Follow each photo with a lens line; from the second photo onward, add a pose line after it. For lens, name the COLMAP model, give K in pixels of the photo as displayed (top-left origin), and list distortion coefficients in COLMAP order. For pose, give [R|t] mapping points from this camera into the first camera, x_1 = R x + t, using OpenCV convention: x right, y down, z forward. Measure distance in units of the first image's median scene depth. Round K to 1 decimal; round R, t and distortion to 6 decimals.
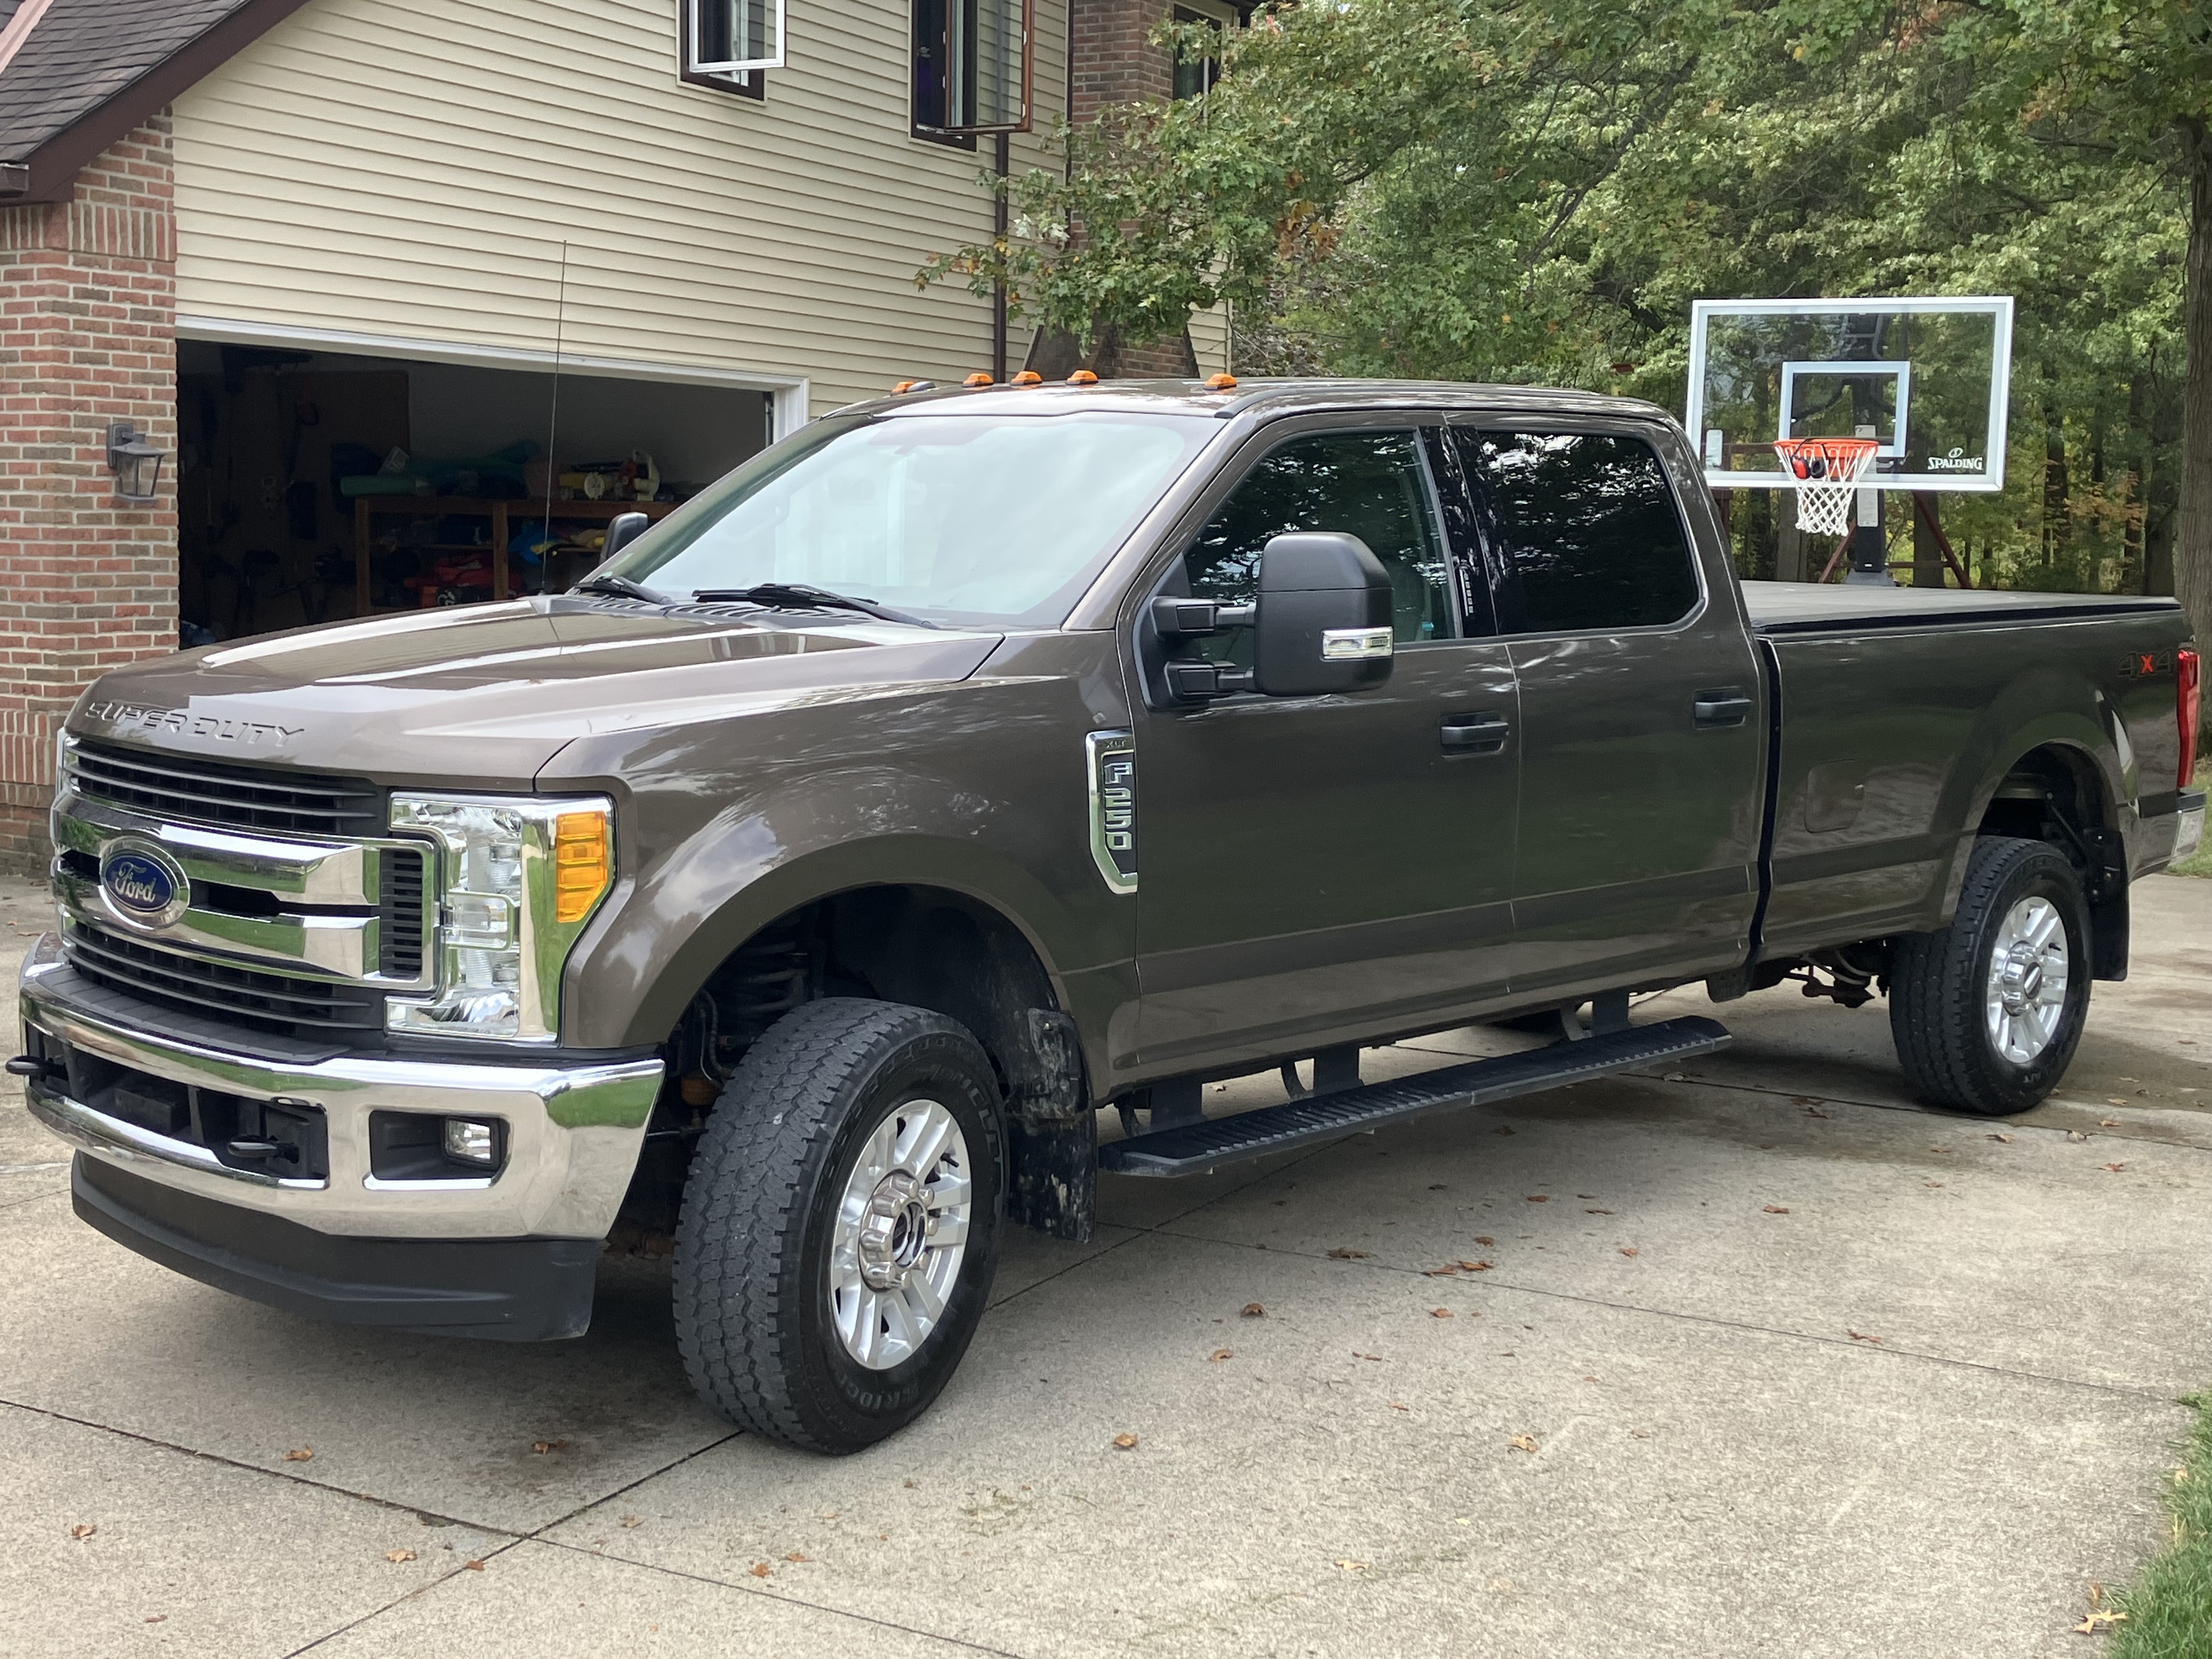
lens RADIAL K [[2752.1, 0, 1095.1], [0, 2752.1, 845.0], [0, 0, 1]] dist [0.033438, 0.000000]
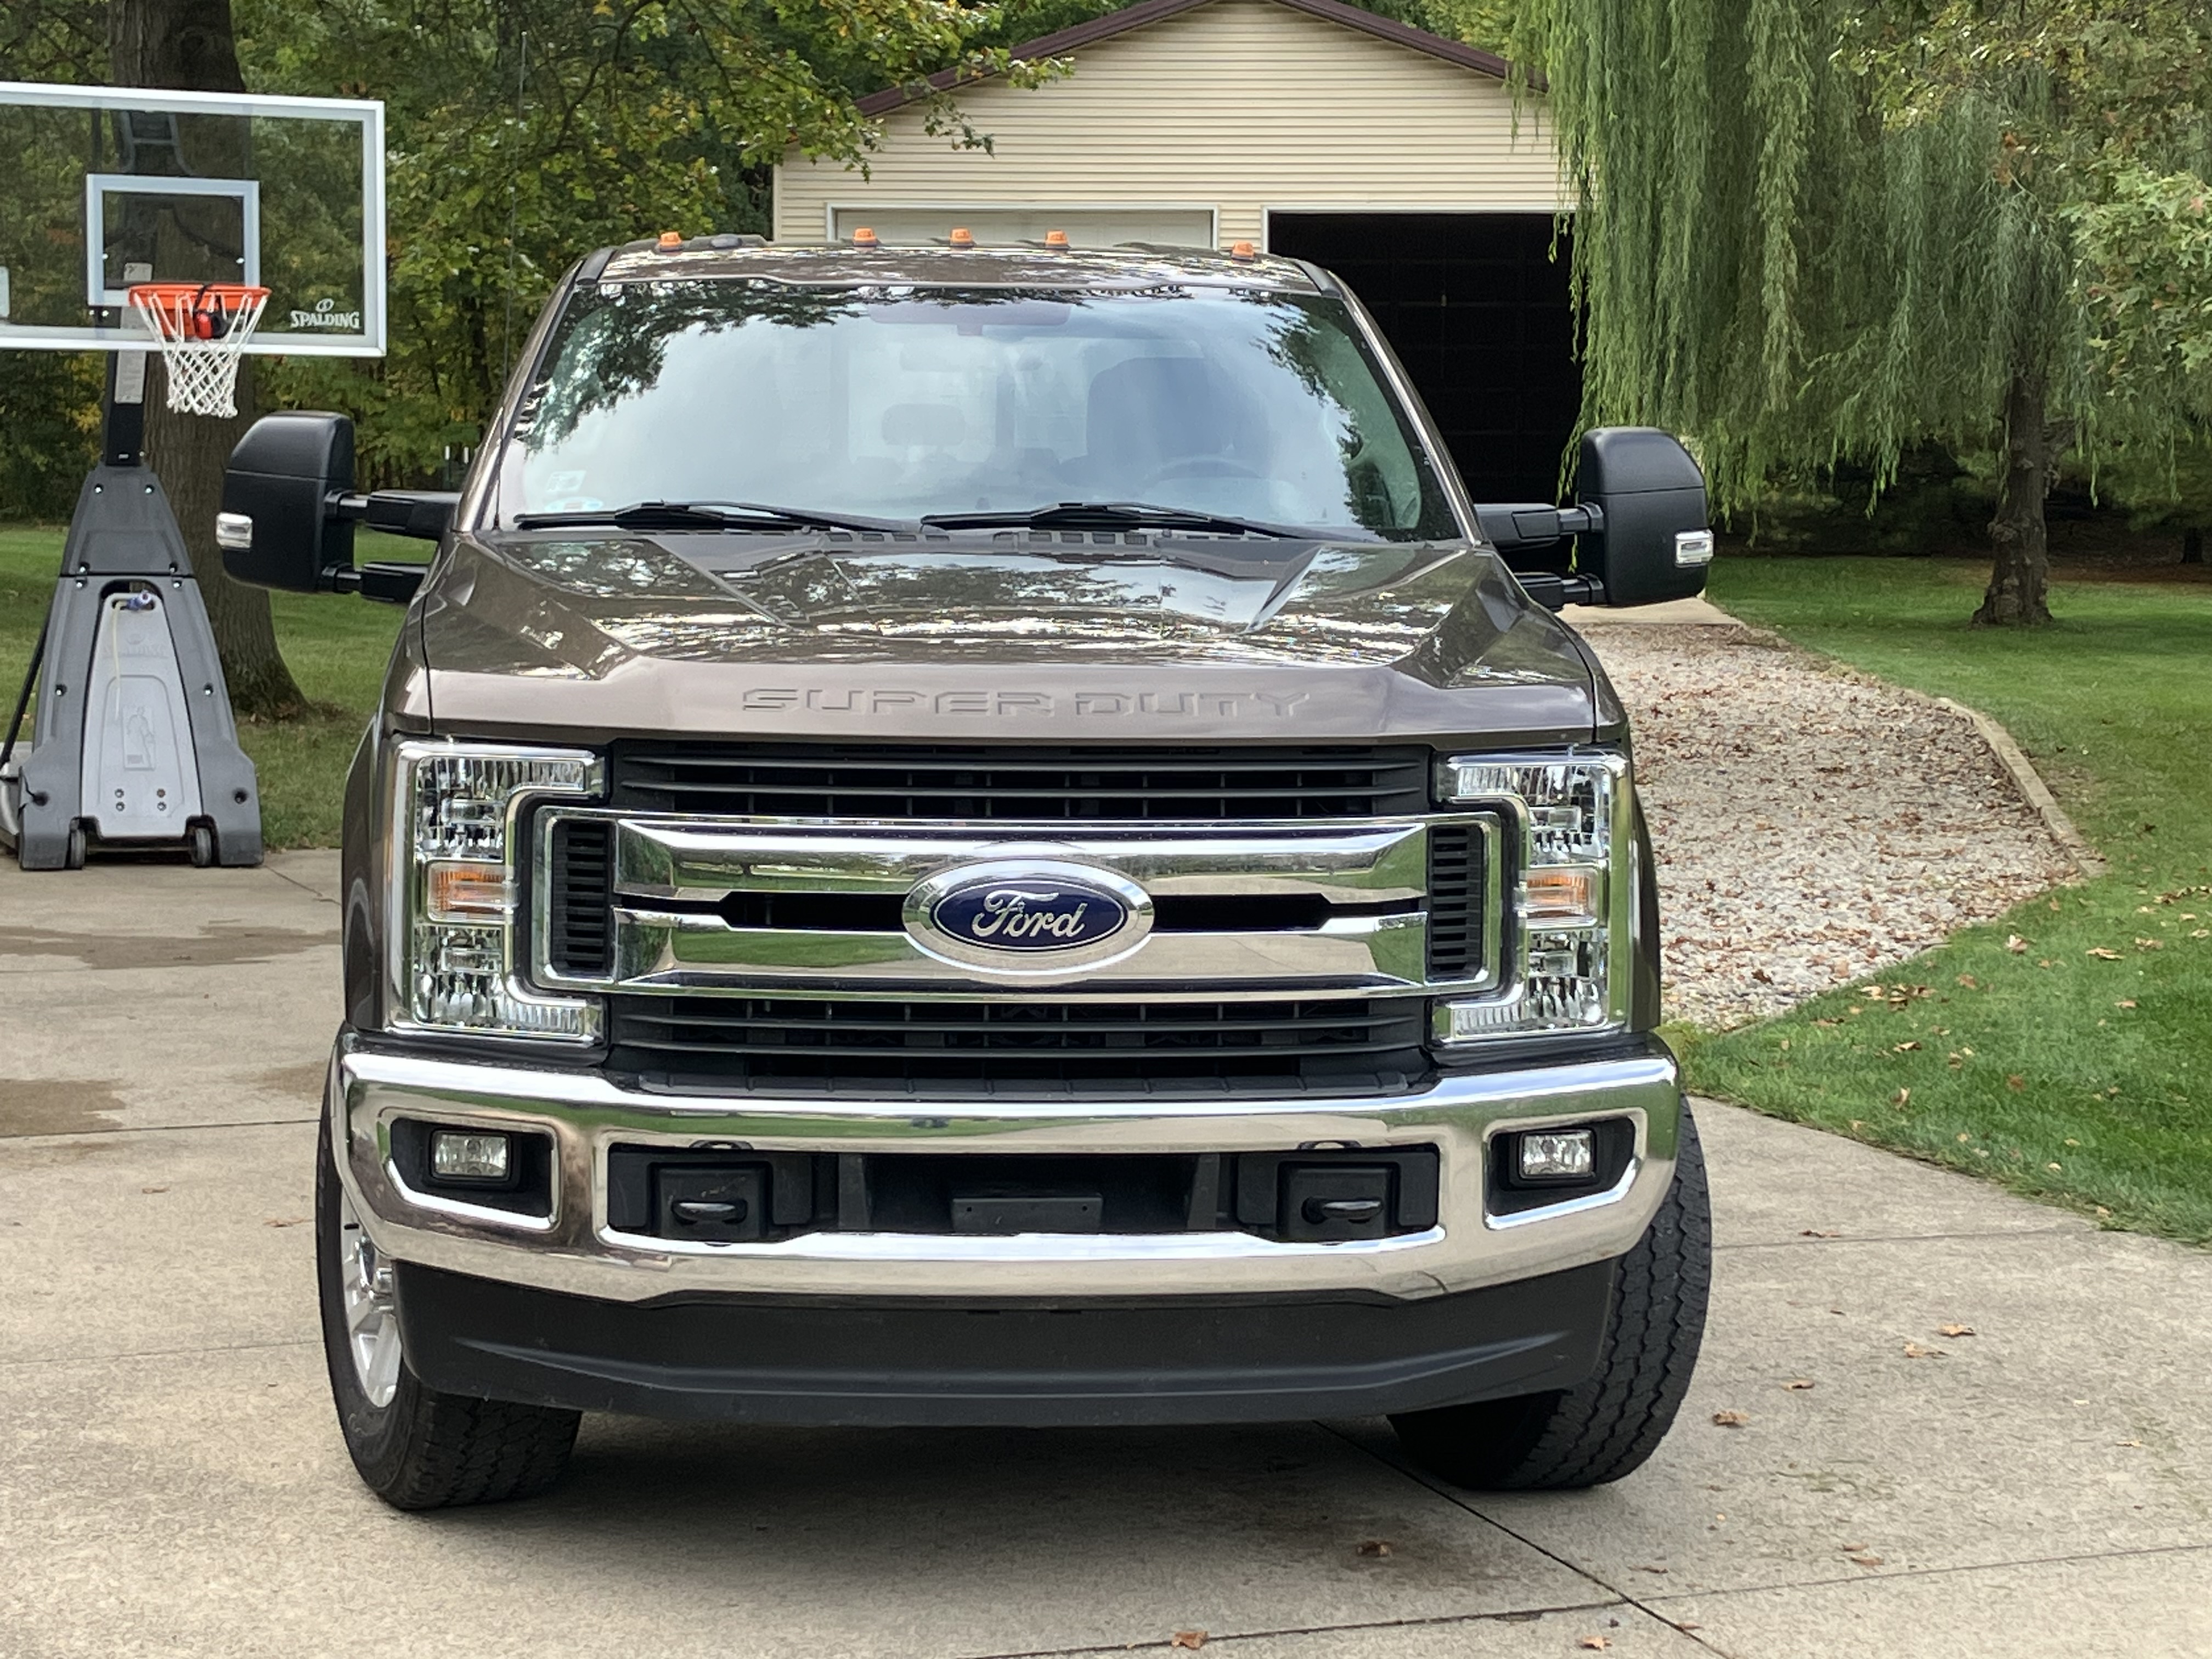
lens RADIAL K [[4357.1, 0, 1103.4], [0, 4357.1, 828.8], [0, 0, 1]] dist [0.090028, 0.000000]
pose [[0.637218, -0.086512, 0.765813, -0.531437], [0.096640, 0.994806, 0.031968, -0.020009], [-0.764601, 0.053637, 0.642269, 0.091029]]
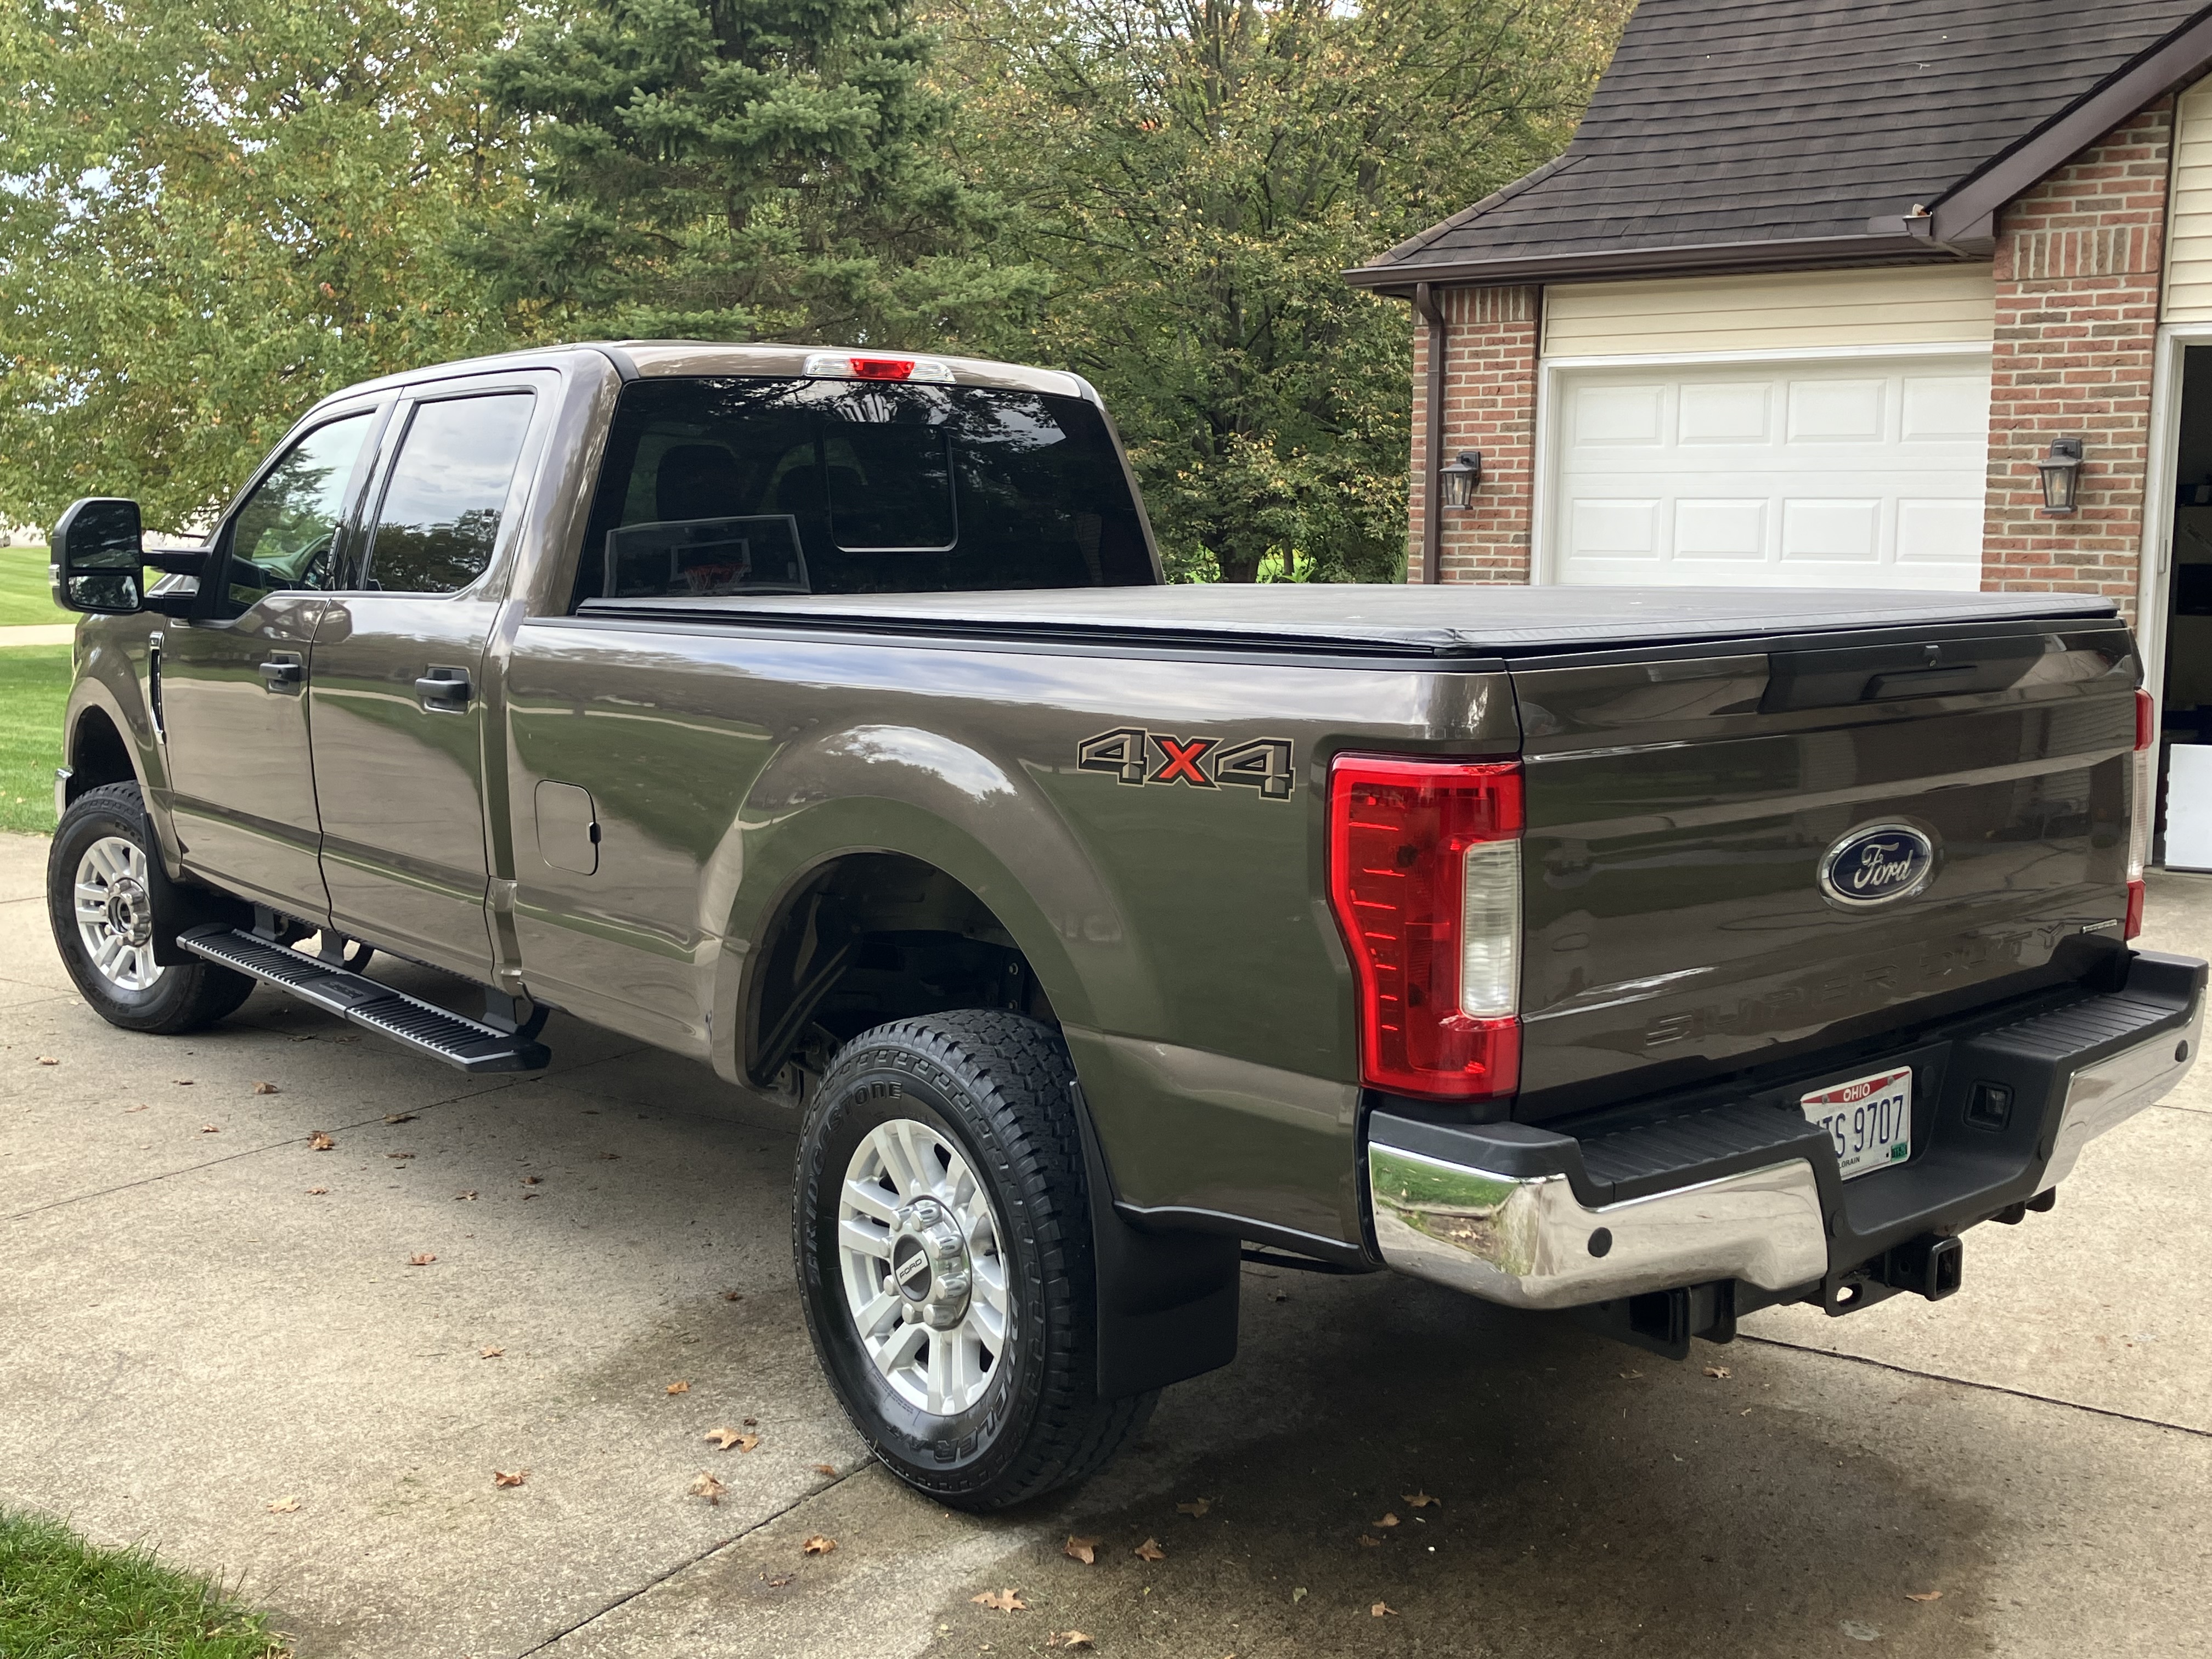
lens RADIAL K [[2211.9, 0, 1107.2], [0, 2211.9, 825.1], [0, 0, 1]] dist [0.010242, 0.000000]
pose [[-0.088172, 0.115761, -0.989356, 0.537460], [-0.121934, 0.984500, 0.126060, -0.071030], [0.988614, 0.131751, -0.072690, 0.736468]]
